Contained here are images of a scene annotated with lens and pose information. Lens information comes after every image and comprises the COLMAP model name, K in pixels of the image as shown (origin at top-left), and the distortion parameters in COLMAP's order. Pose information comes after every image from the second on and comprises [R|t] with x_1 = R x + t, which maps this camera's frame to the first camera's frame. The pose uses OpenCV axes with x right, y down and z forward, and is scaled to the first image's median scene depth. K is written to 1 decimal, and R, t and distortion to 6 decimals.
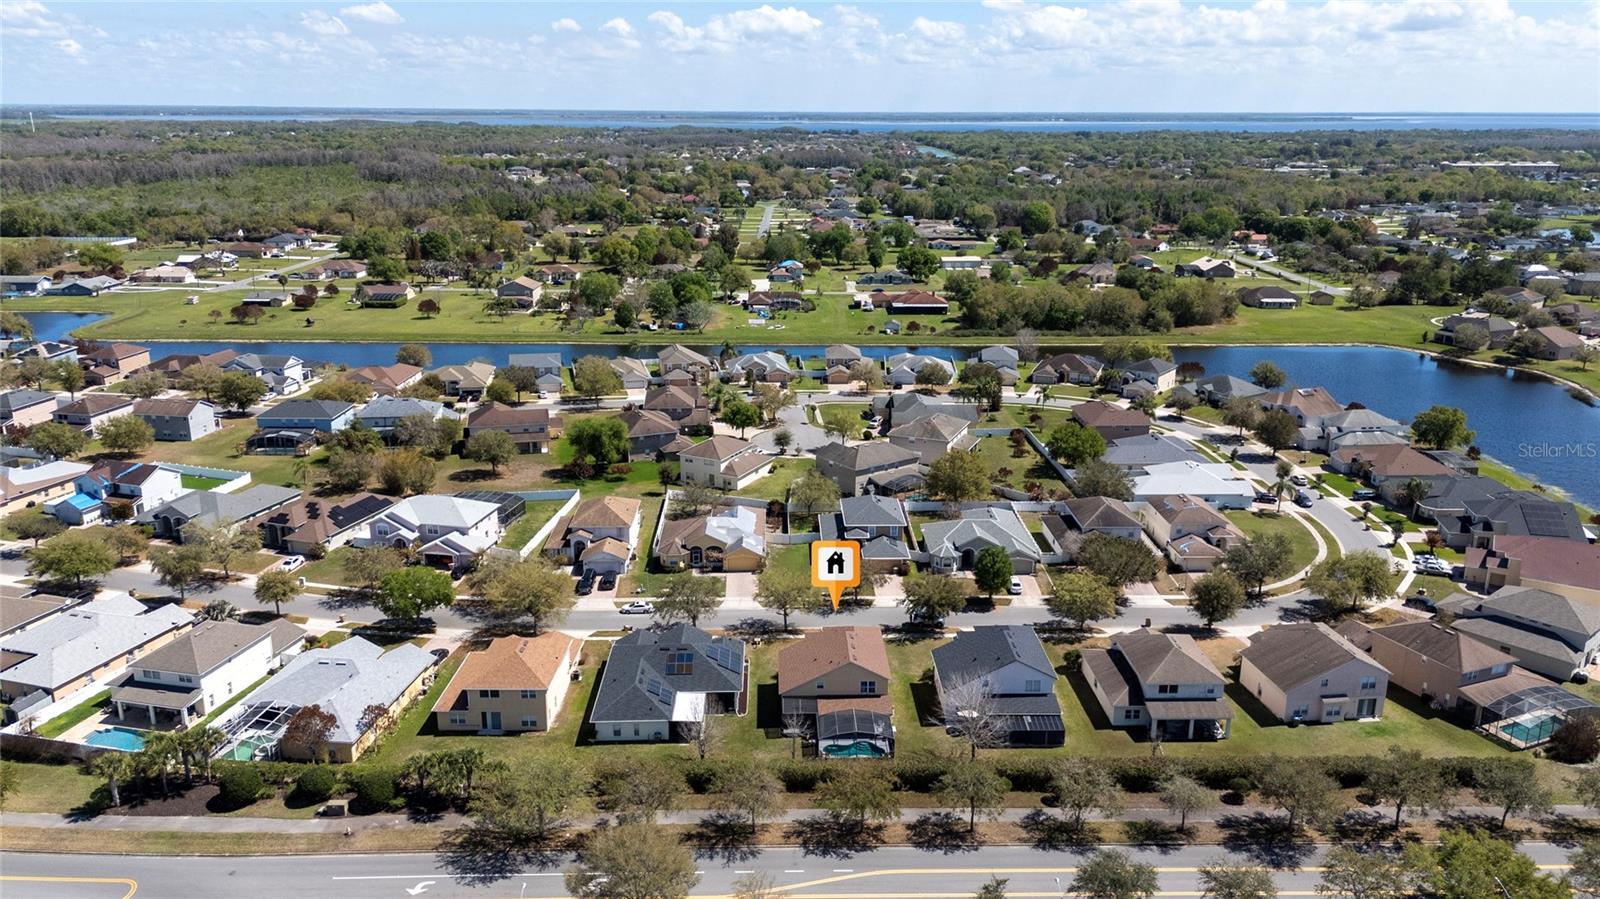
lens RADIAL K [[1152.2, 0, 798.9], [0, 1152.2, 497.2], [0, 0, 1]] dist [0.105924, -0.110231]
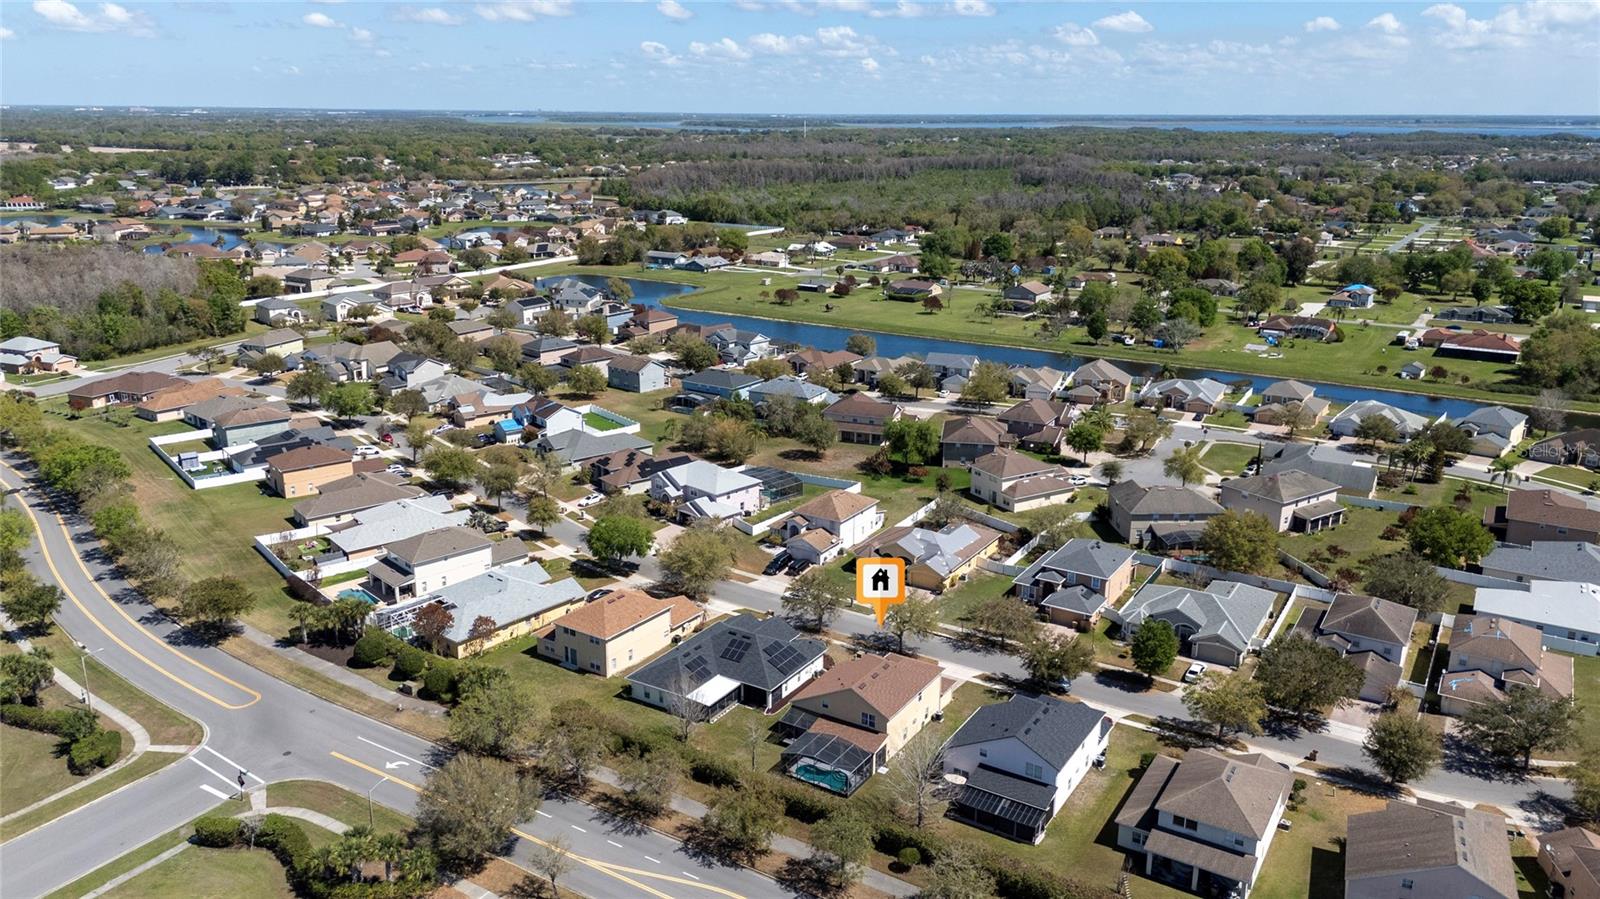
lens RADIAL K [[1152.2, 0, 798.9], [0, 1152.2, 497.2], [0, 0, 1]] dist [0.105924, -0.110231]
pose [[0.840201, 0.175670, -0.513033, 0.274298], [-0.178136, 0.982983, 0.044852, -0.028148], [0.512182, 0.053705, 0.857196, 0.085433]]
